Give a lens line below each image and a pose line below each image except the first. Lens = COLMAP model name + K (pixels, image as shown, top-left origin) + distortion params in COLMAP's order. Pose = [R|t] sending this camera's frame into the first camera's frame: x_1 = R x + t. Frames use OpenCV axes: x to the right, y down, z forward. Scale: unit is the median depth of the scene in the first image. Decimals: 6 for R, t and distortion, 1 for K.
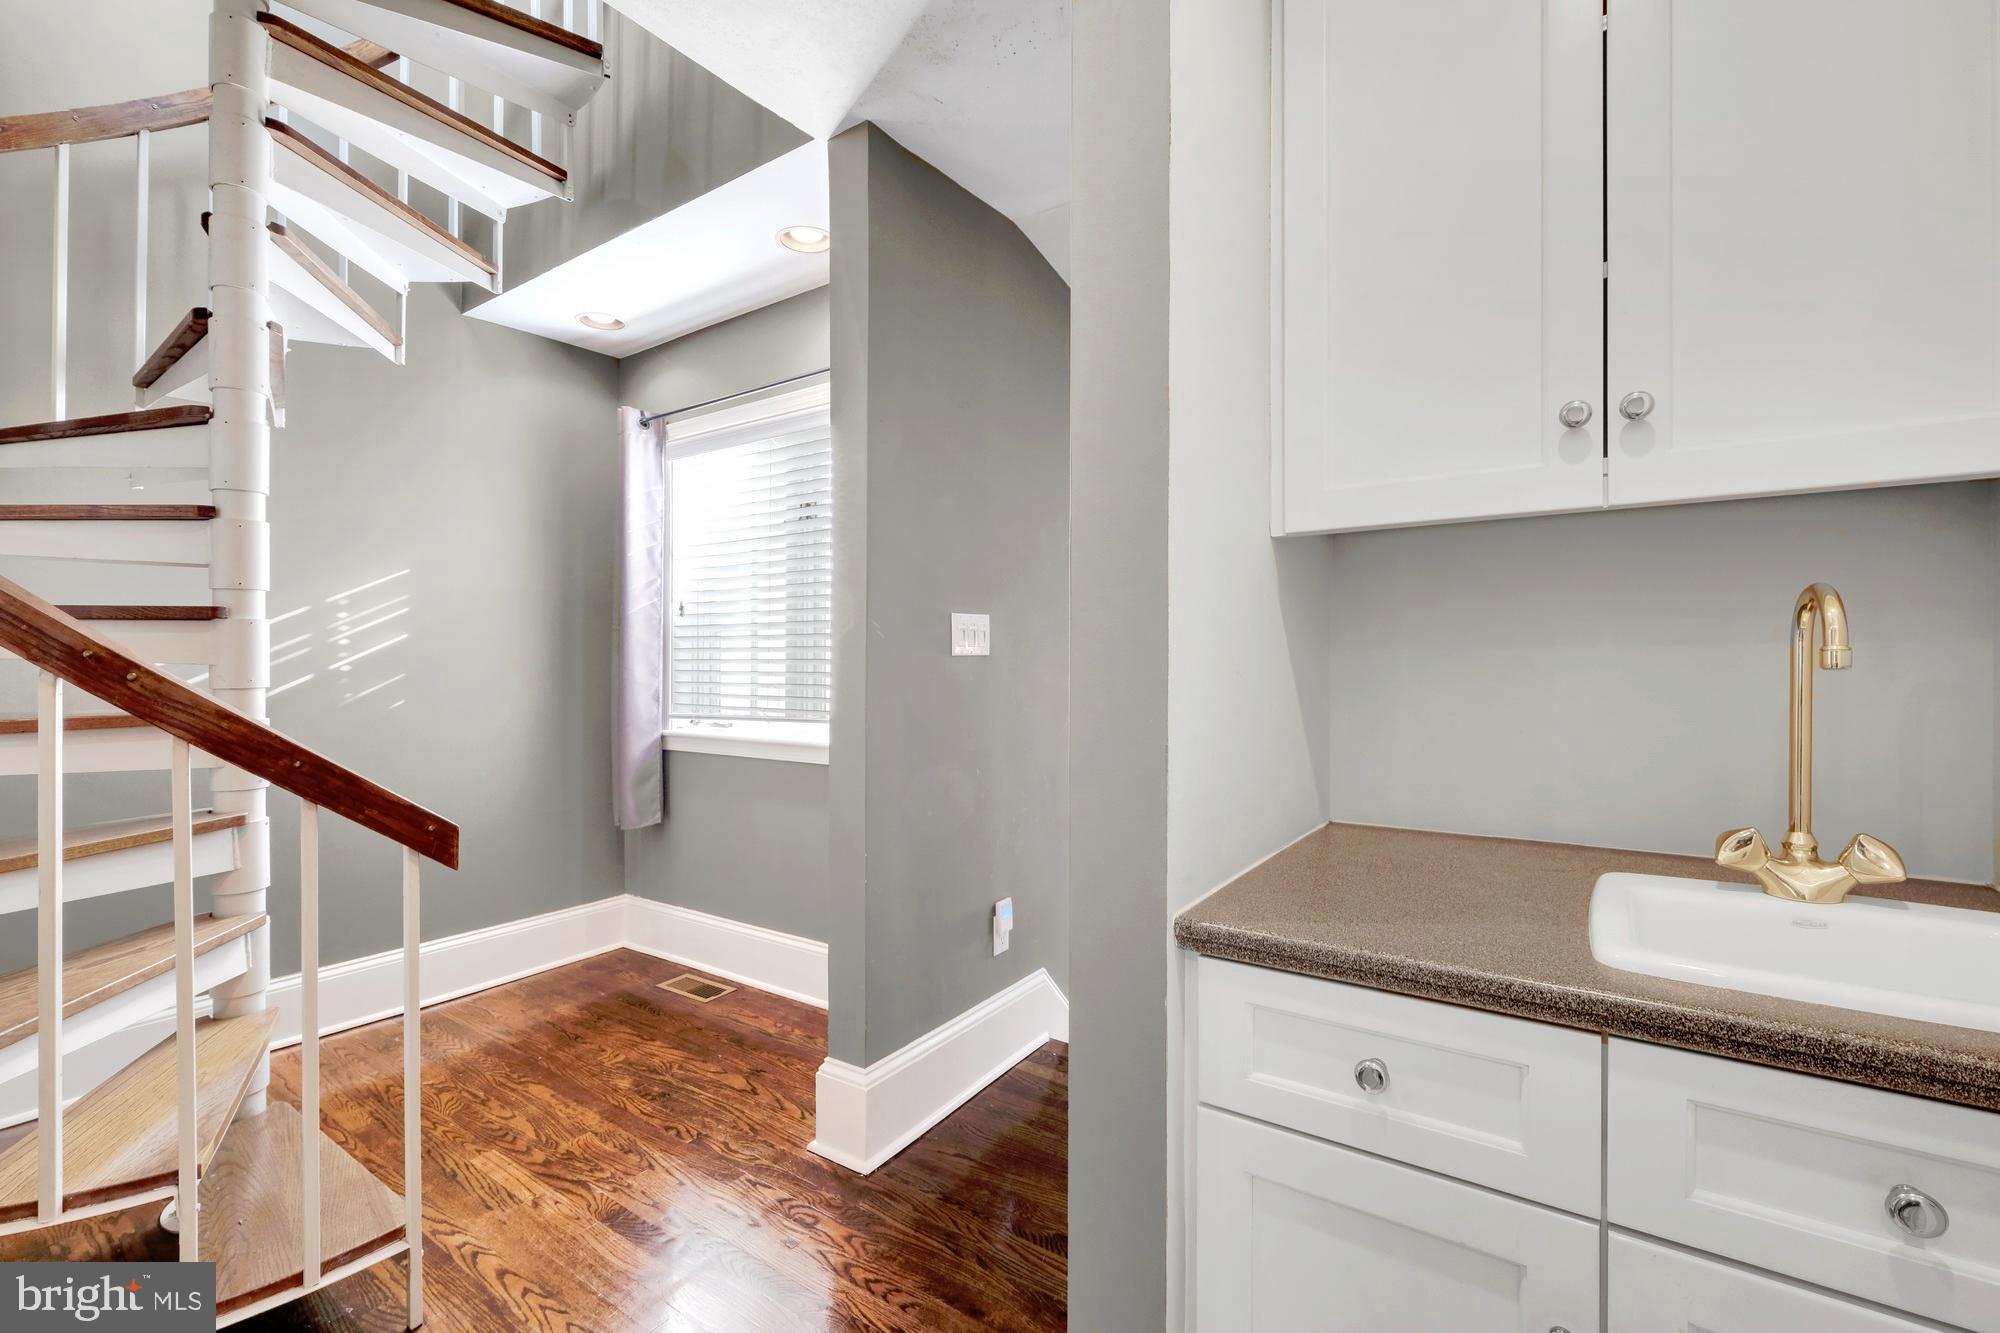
lens RADIAL K [[861.0, 0, 1002.3], [0, 861.0, 645.3], [0, 0, 1]] dist [-0.001720, -0.000179]
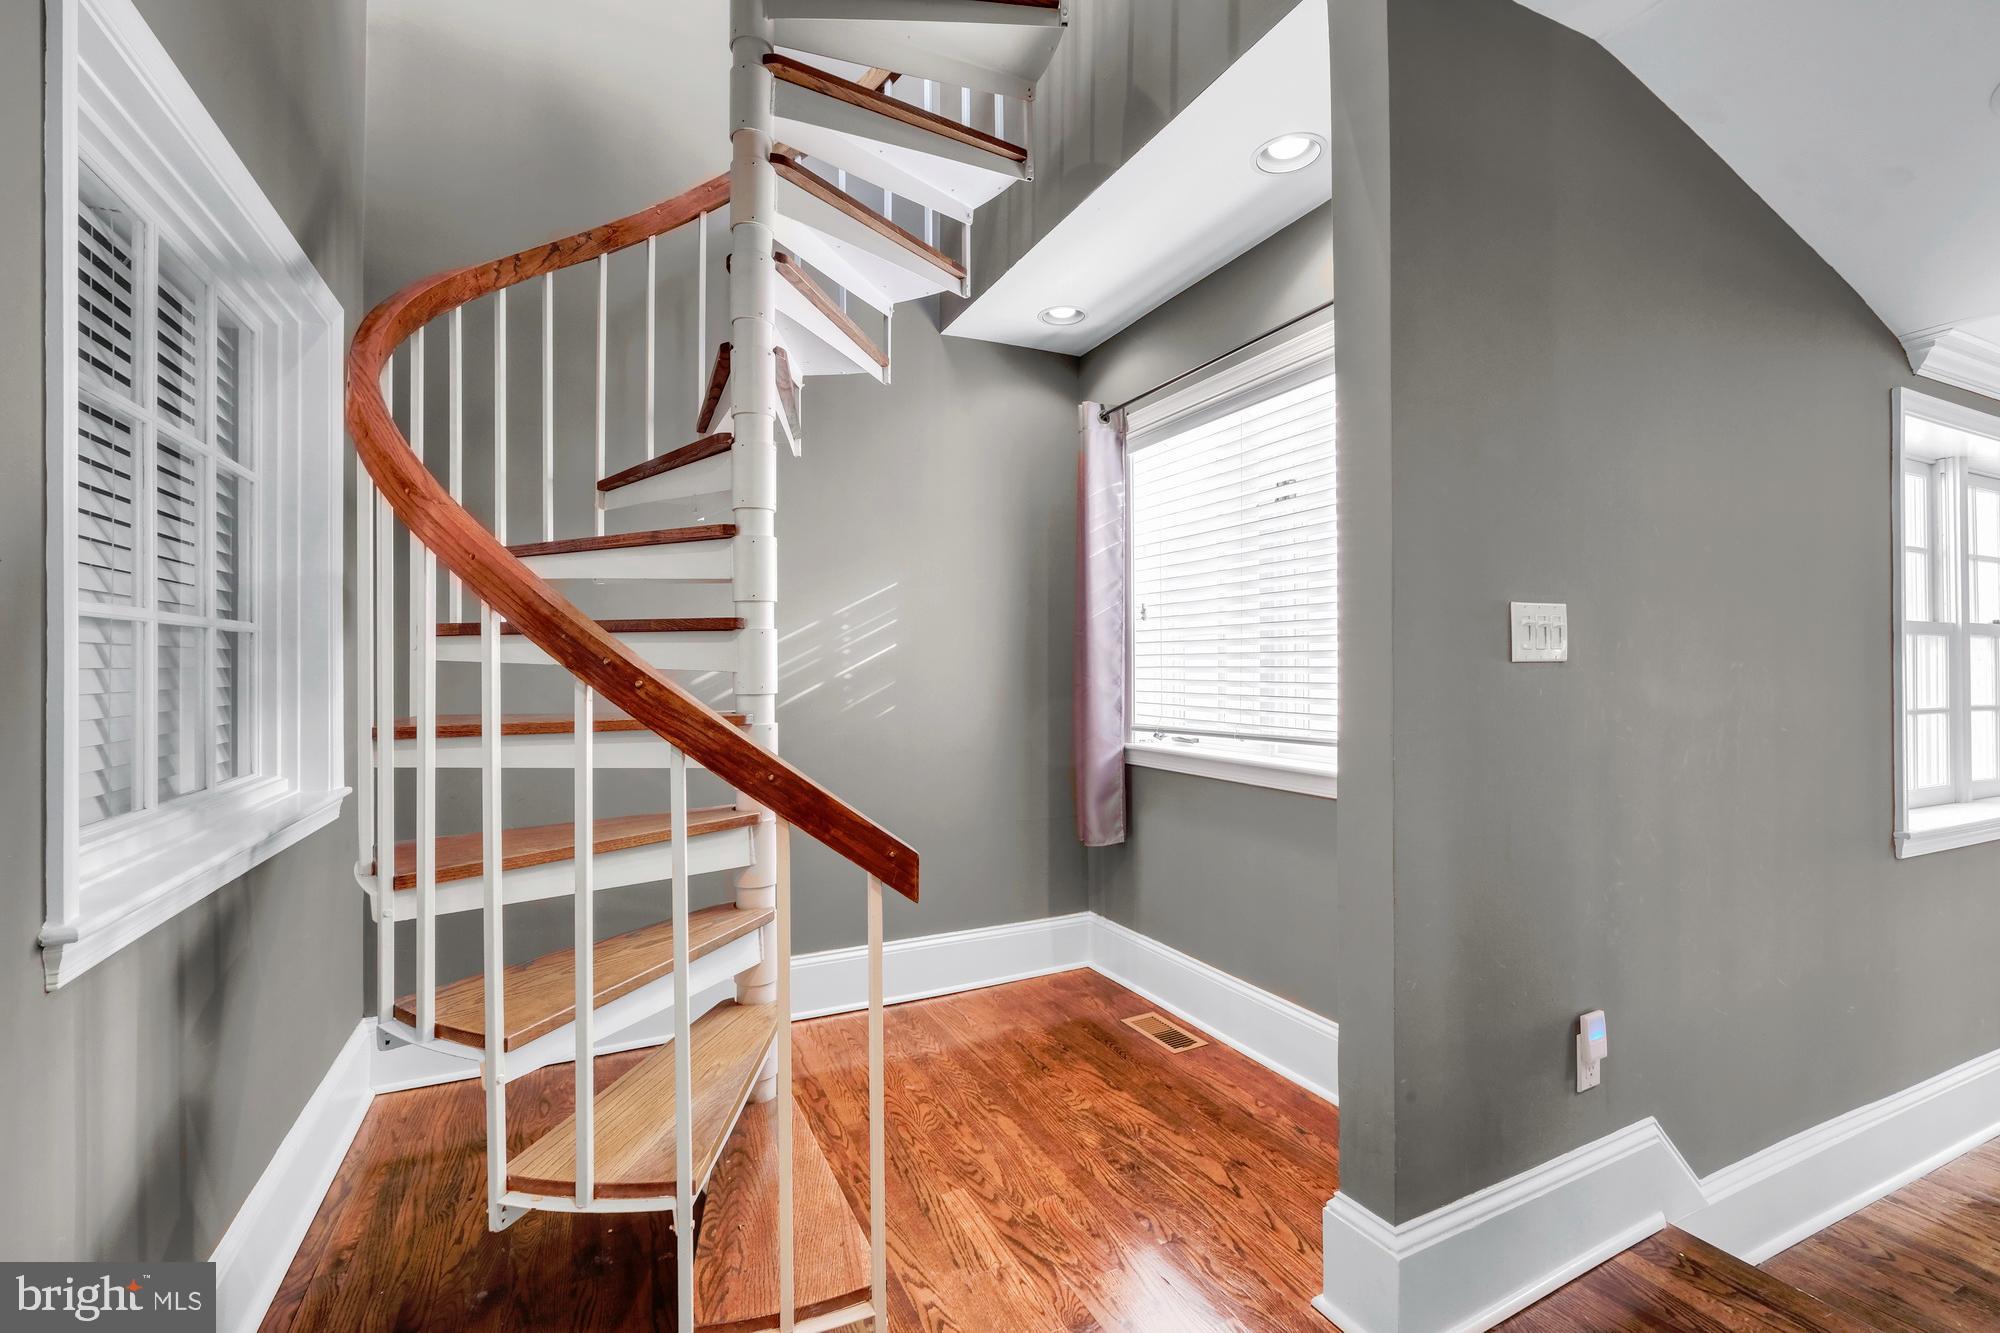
lens RADIAL K [[867.5, 0, 1000.0], [0, 867.5, 666.5], [0, 0, 1]] dist [-0.000544, -0.000077]
pose [[0.871515, -0.001015, -0.490367, -0.076222], [0.008705, 0.999872, 0.013402, 0.003152], [0.490291, -0.015948, 0.871413, 0.169559]]
